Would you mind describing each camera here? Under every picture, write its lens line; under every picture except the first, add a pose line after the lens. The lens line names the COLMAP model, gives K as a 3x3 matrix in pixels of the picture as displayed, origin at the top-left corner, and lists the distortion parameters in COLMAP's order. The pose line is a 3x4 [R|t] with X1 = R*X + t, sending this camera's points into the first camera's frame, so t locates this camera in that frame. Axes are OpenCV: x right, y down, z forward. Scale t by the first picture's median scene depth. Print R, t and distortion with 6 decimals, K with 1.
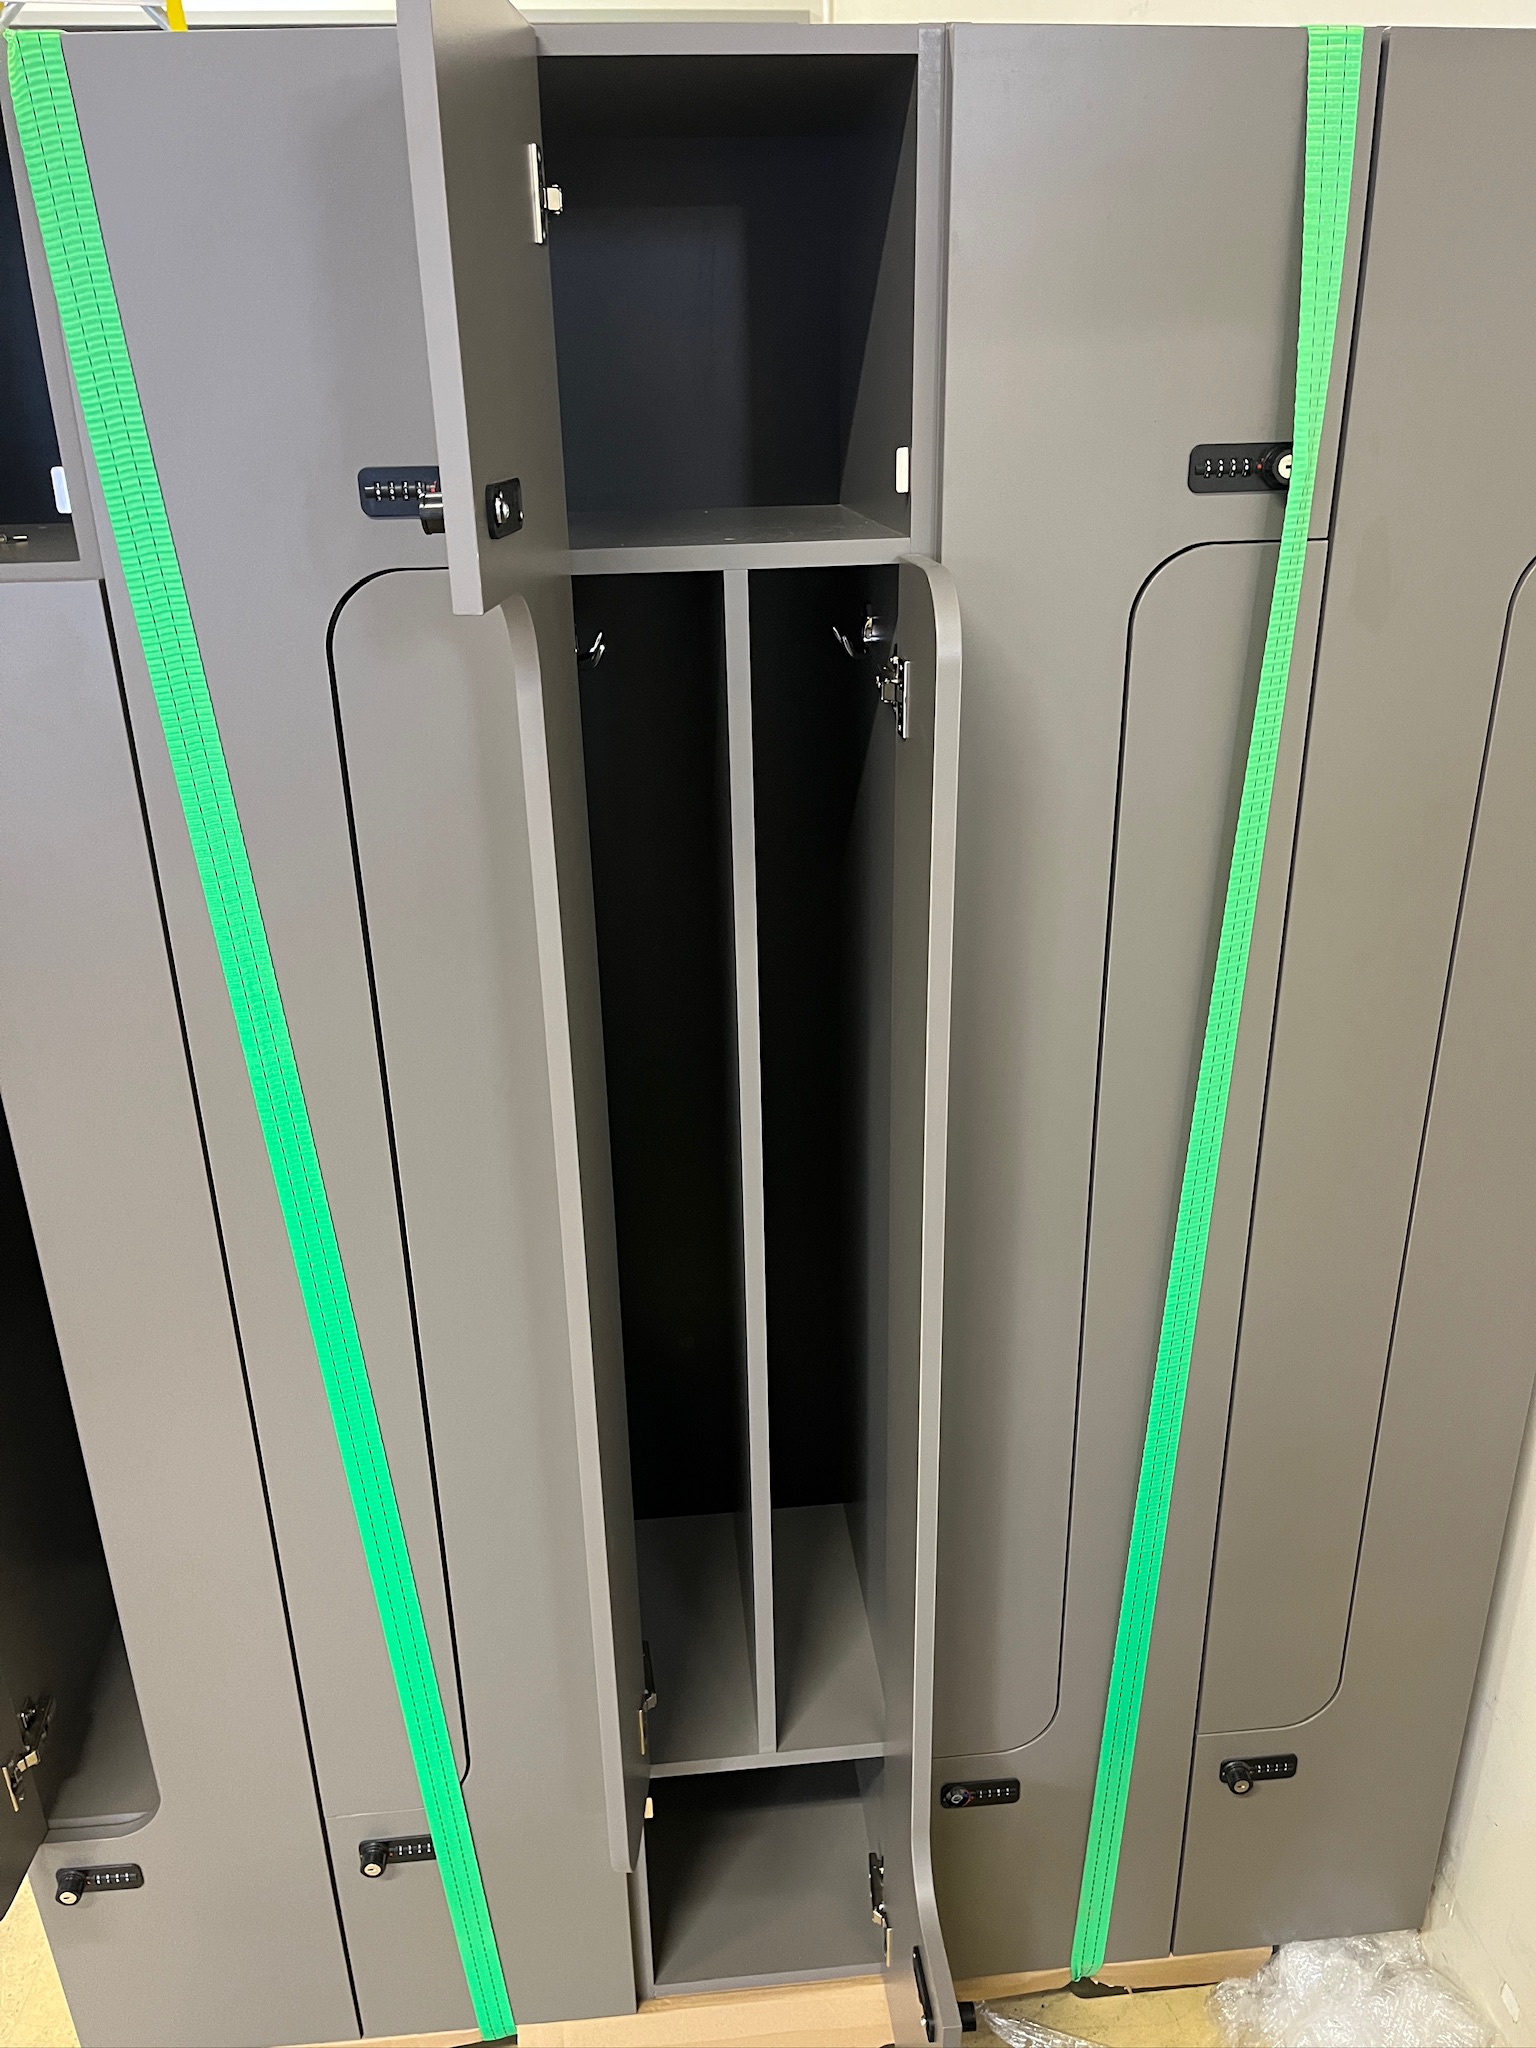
lens RADIAL K [[1534.6, 0, 762.9], [0, 1534.6, 1011.1], [0, 0, 1]] dist [-0.008844, -0.001727]
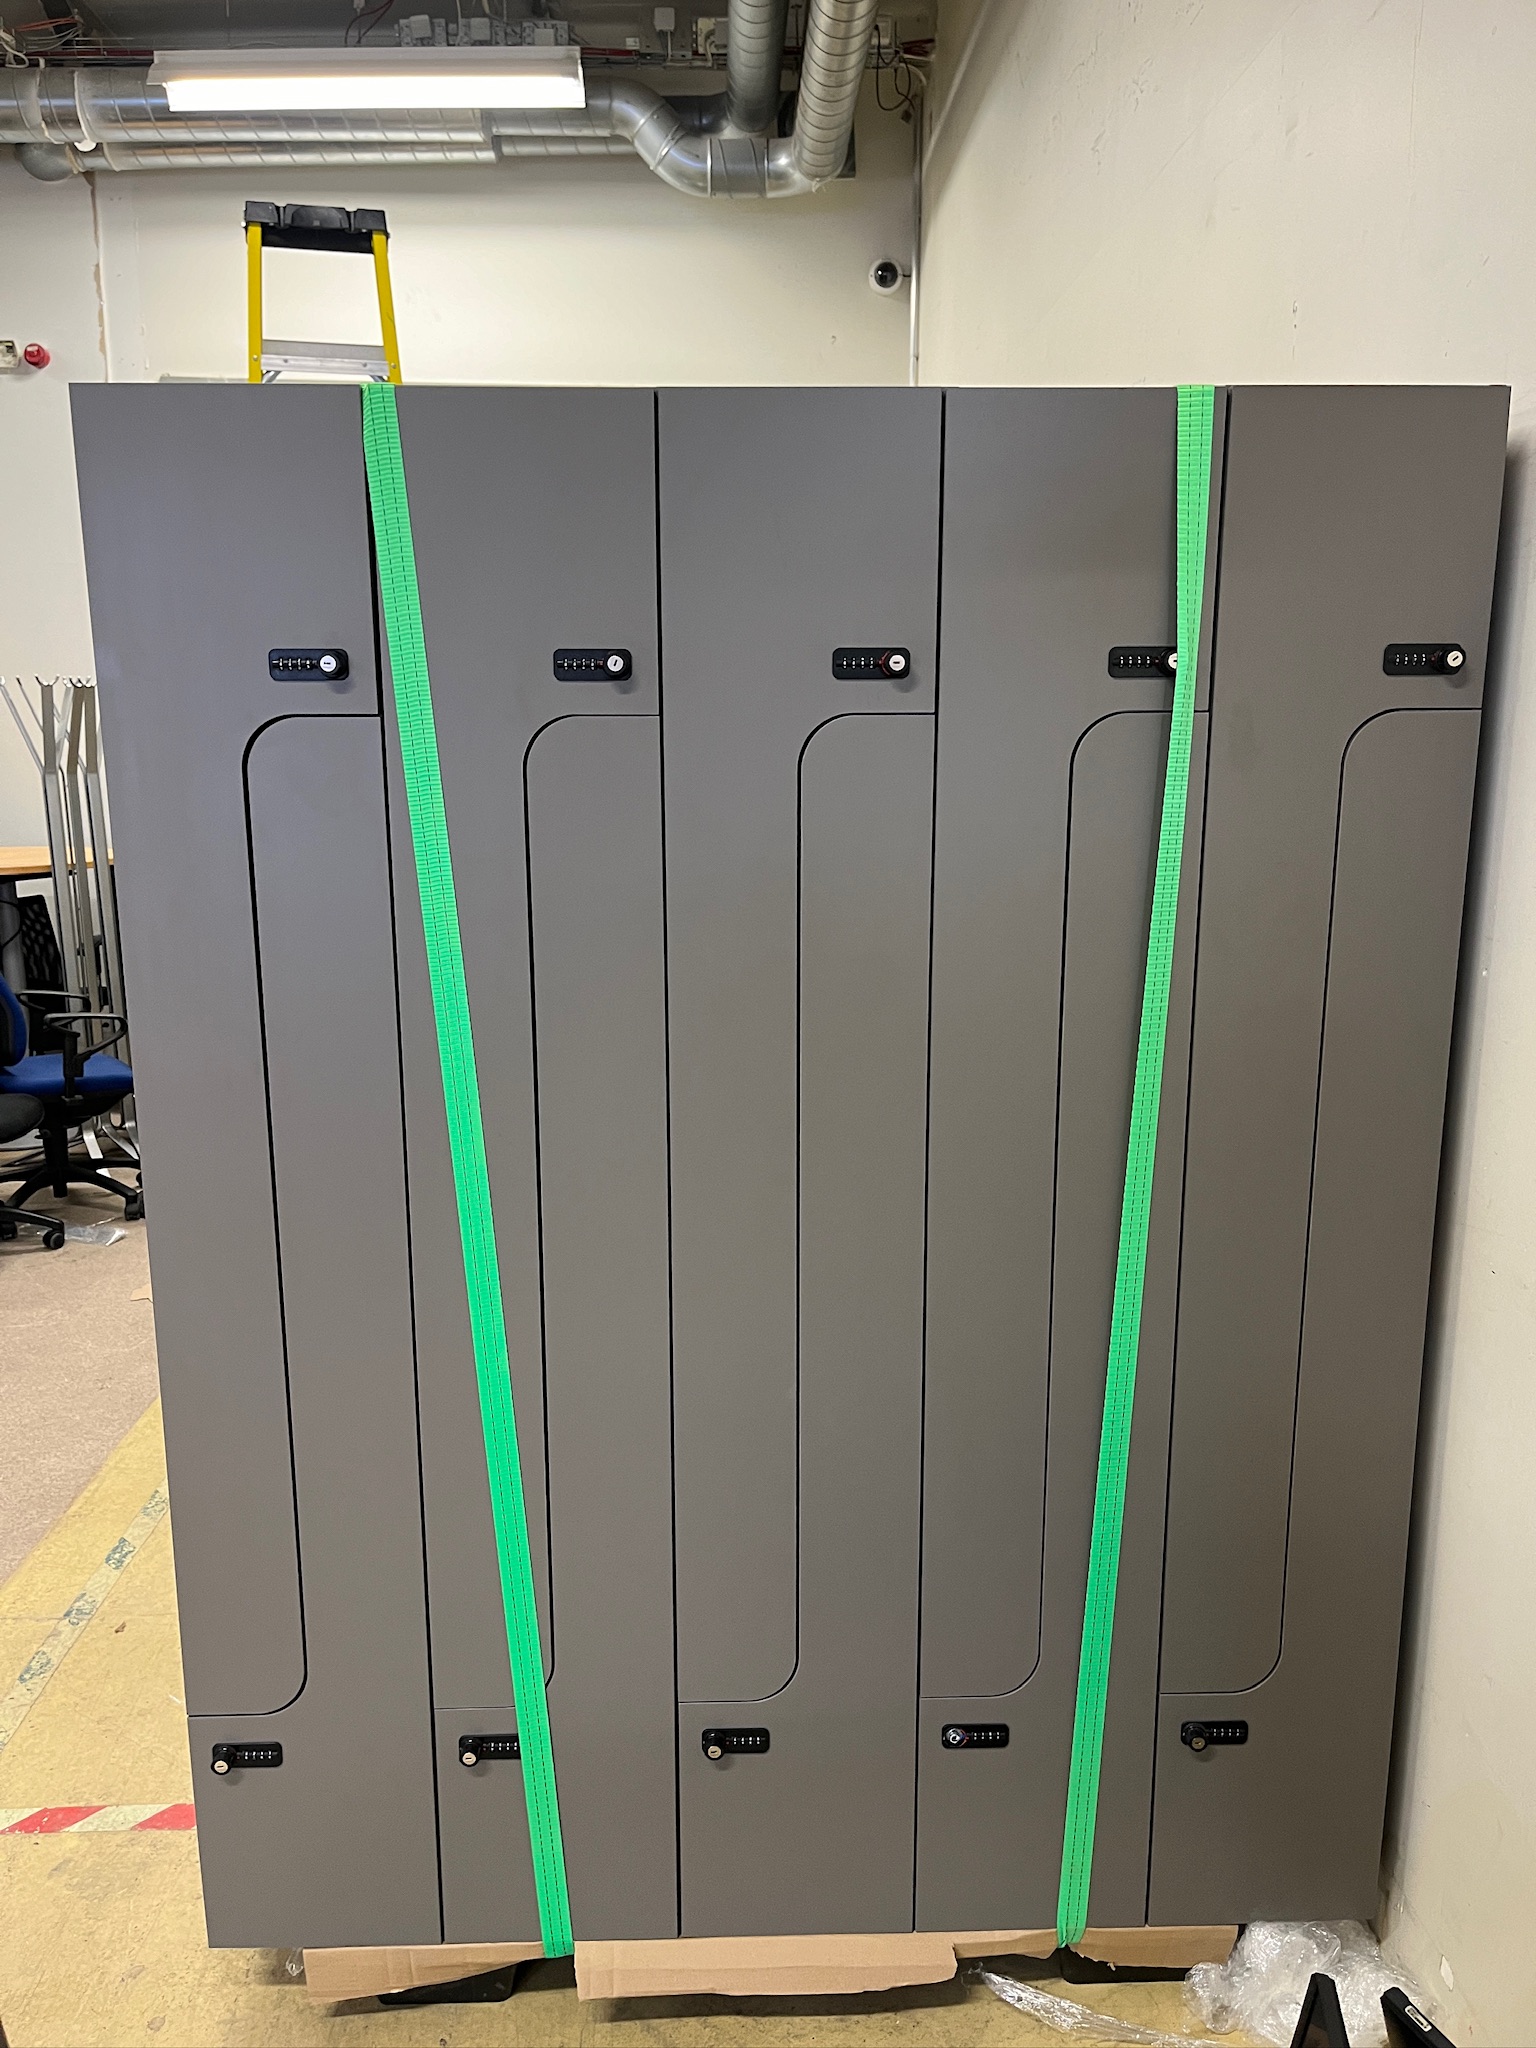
lens RADIAL K [[1532.3, 0, 768.0], [0, 1532.3, 1024.0], [0, 0, 1]] dist [0.031930, -0.009012]
pose [[0.997783, 0.031318, -0.058724, 0.034553], [-0.041403, 0.982927, -0.179278, 0.188907], [0.052106, 0.181312, 0.982044, -0.288210]]
